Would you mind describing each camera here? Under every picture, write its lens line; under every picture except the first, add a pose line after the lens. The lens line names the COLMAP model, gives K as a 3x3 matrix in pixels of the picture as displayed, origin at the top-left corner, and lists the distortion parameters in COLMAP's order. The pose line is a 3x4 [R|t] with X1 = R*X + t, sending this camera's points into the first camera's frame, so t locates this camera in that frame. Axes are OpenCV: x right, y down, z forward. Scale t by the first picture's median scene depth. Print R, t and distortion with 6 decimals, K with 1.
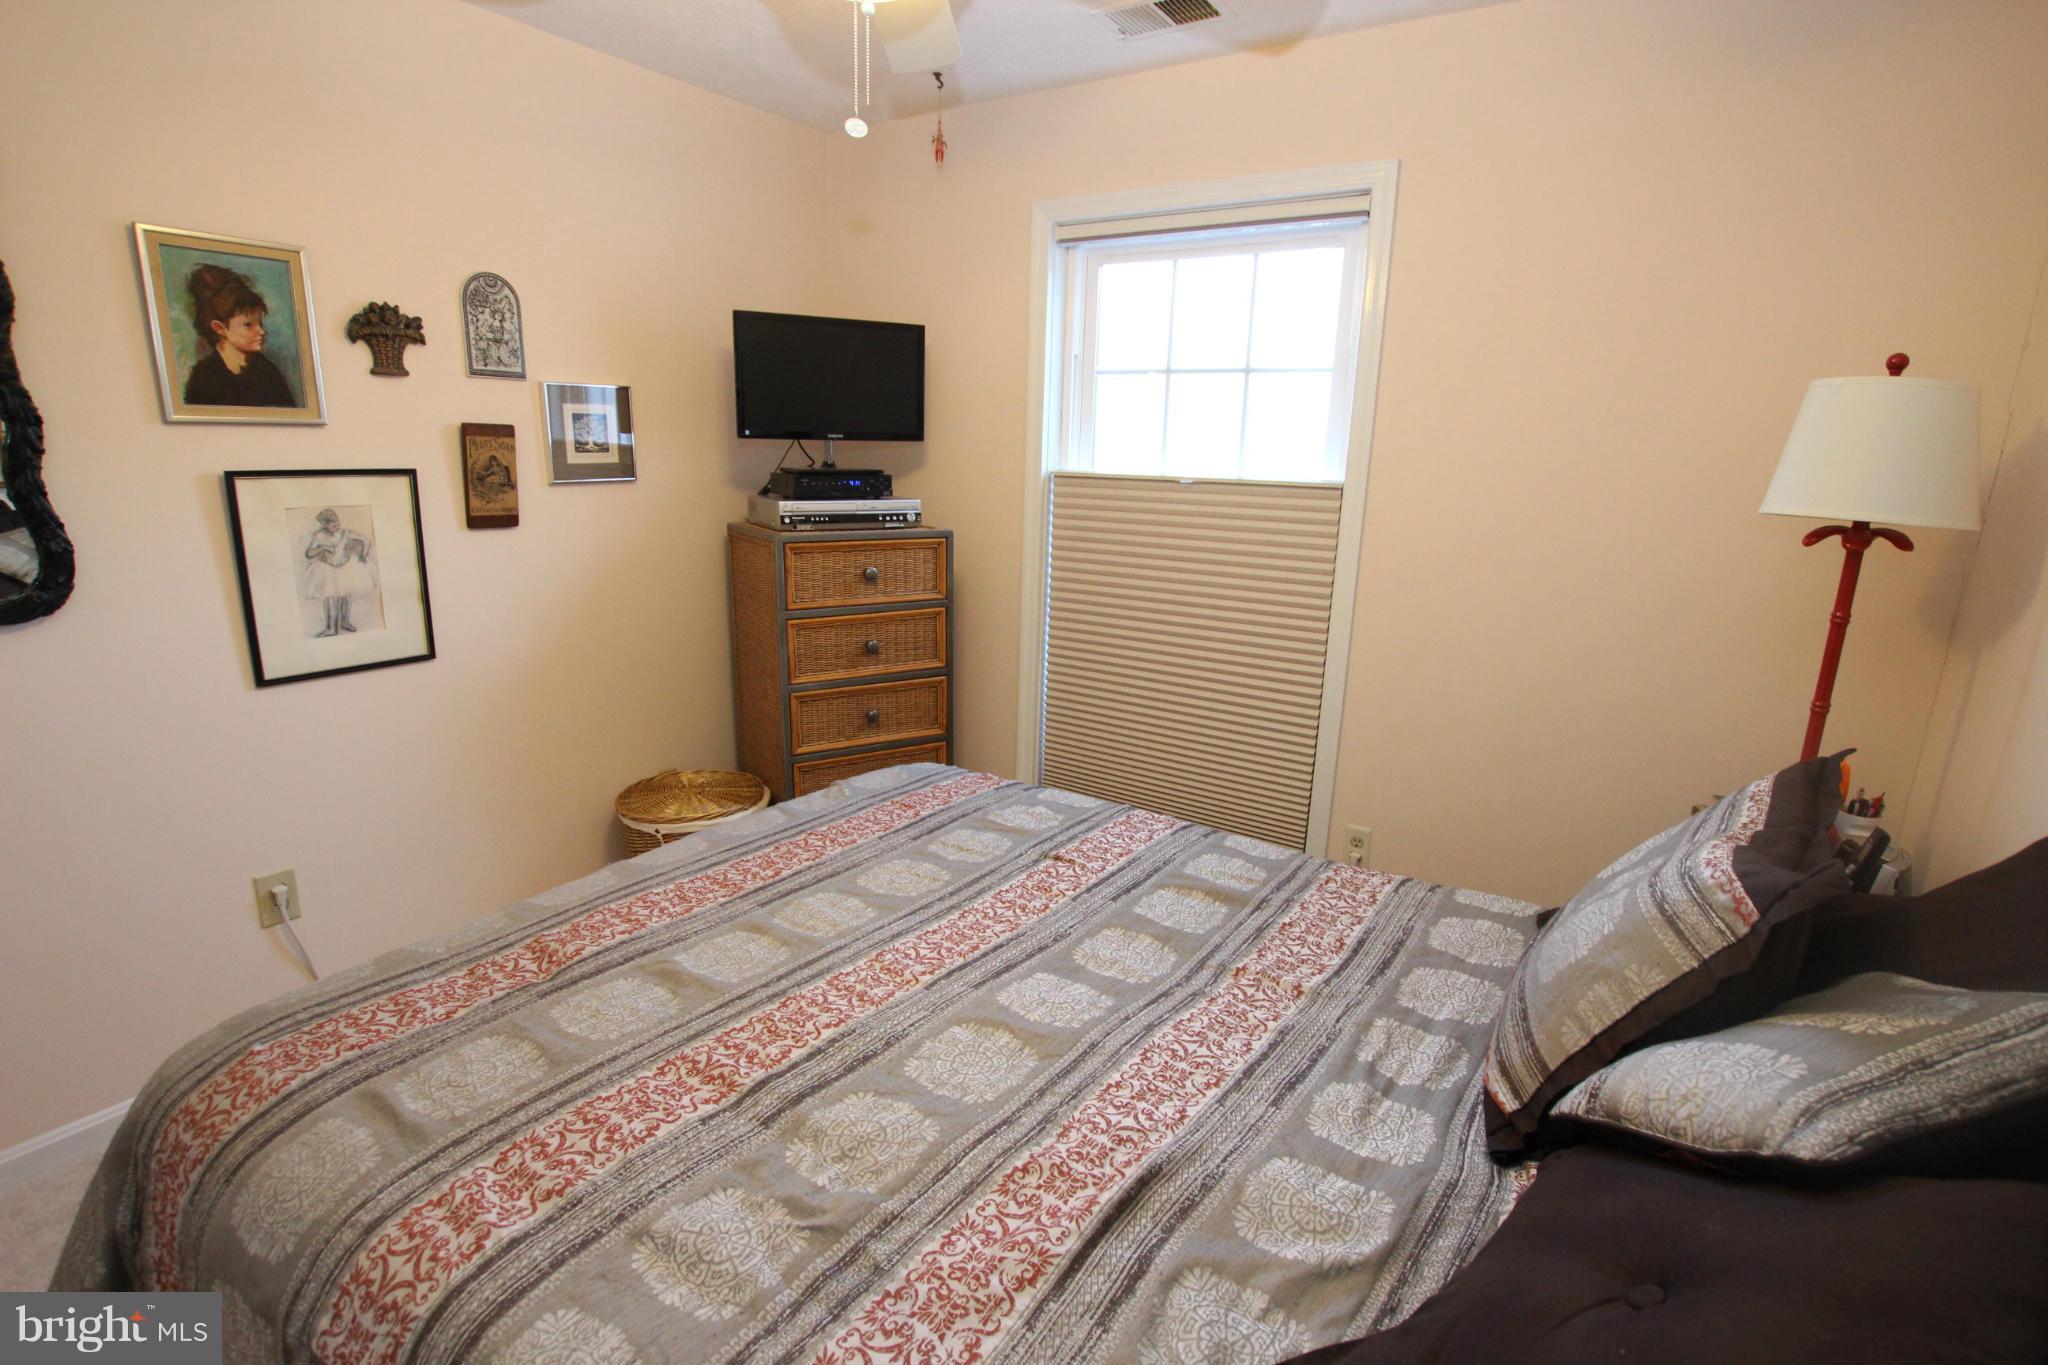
lens RADIAL K [[967.6, 0, 1039.7], [0, 967.6, 695.0], [0, 0, 1]] dist [-0.030712, 0.000209]
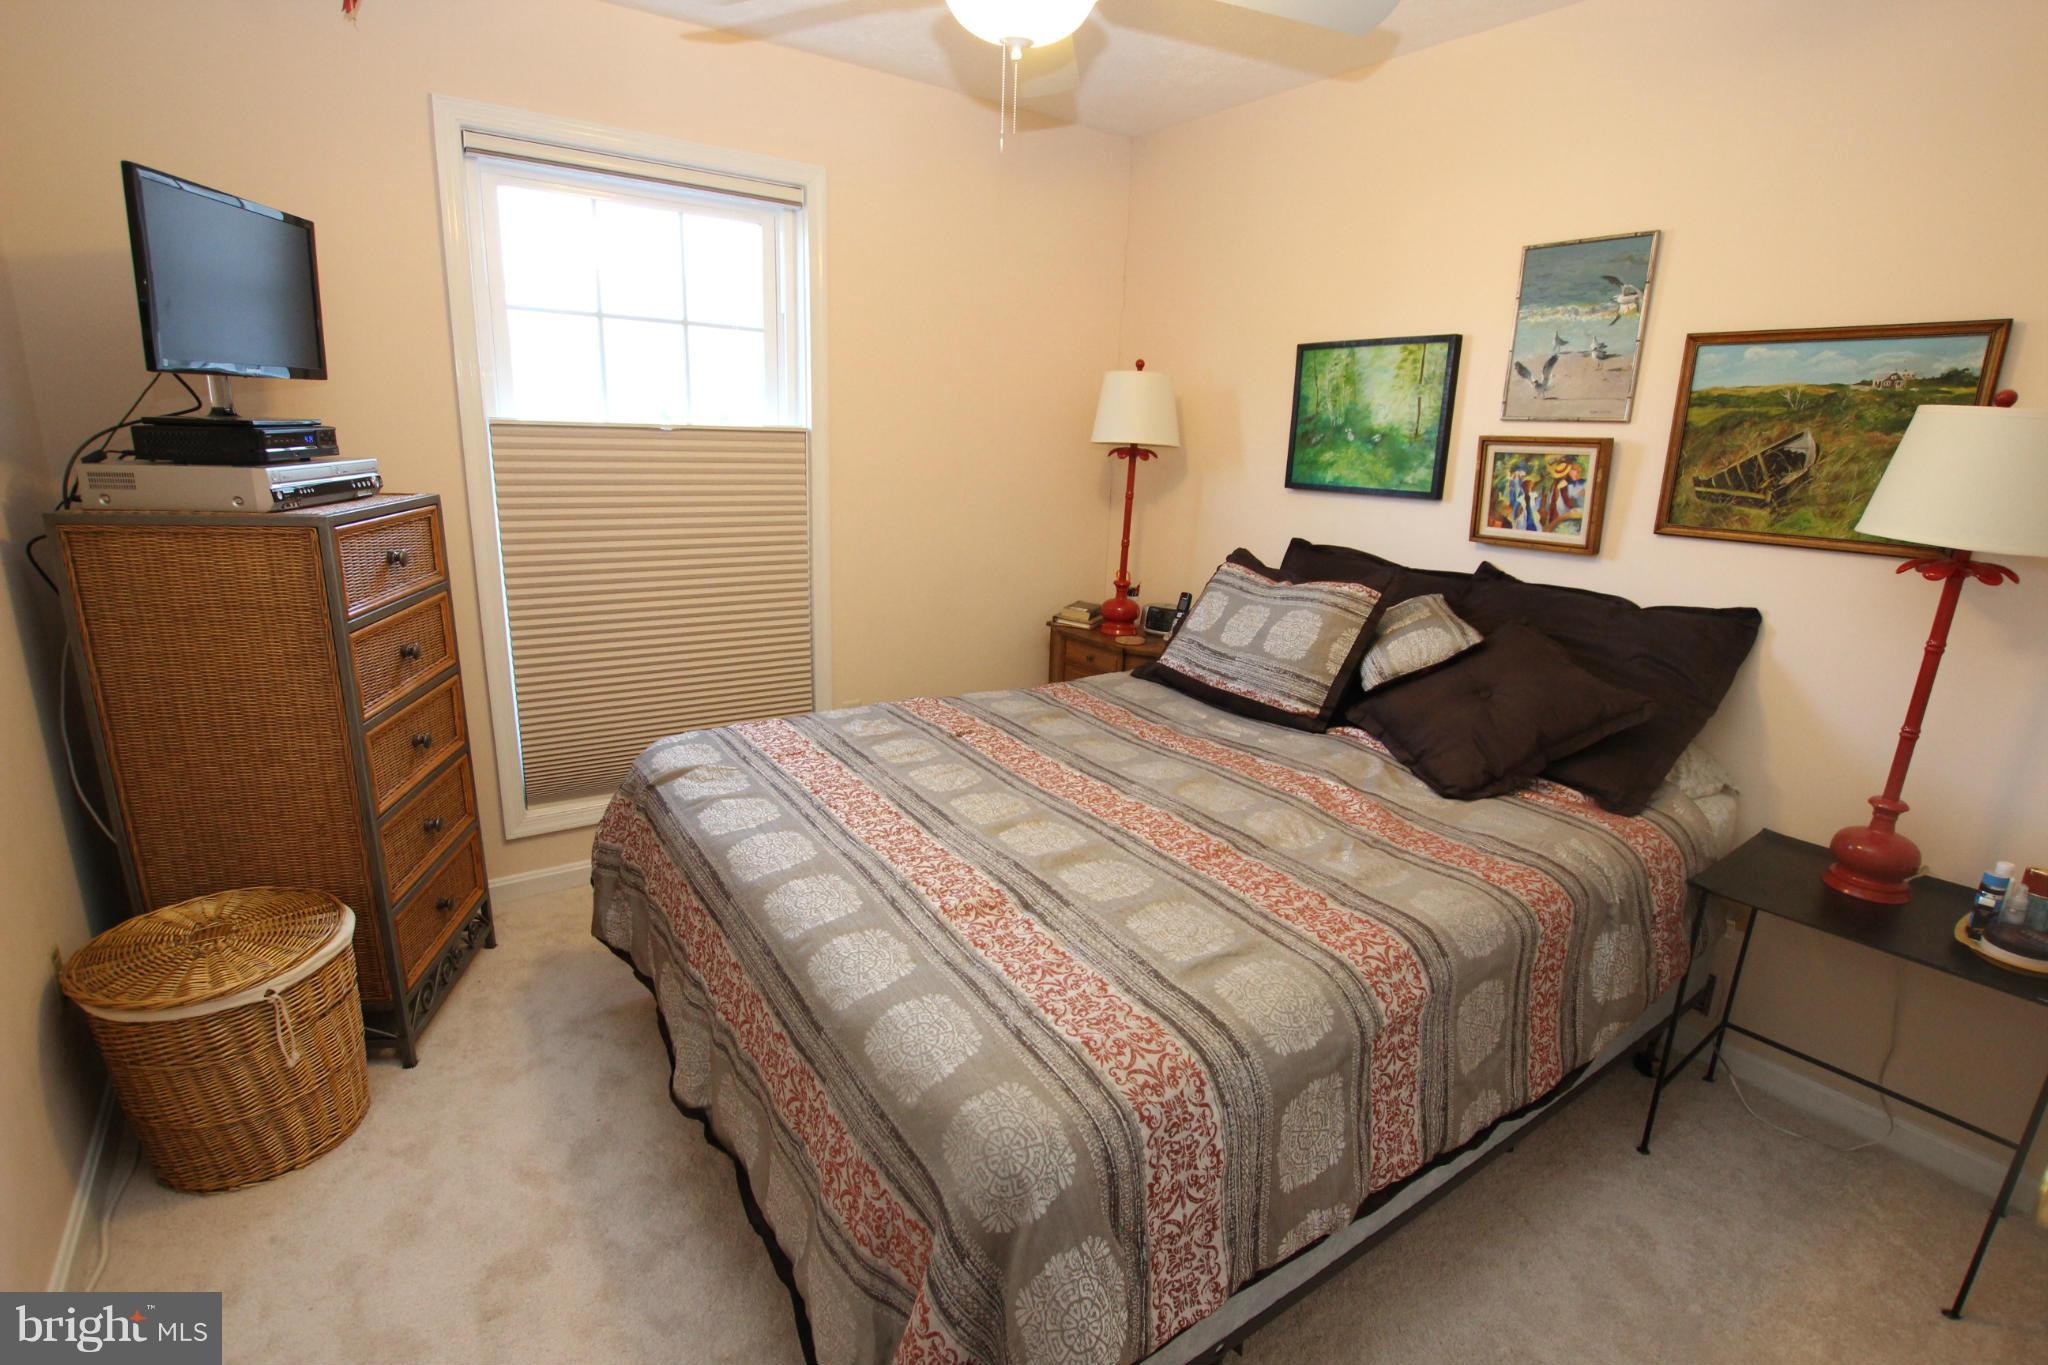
lens RADIAL K [[949.9, 0, 1033.5], [0, 949.9, 694.0], [0, 0, 1]] dist [-0.036406, 0.005072]
pose [[0.391045, -0.259183, 0.883124, -1.097253], [0.193526, 0.961233, 0.196414, -0.114980], [-0.899795, 0.094101, 0.426044, 0.401438]]
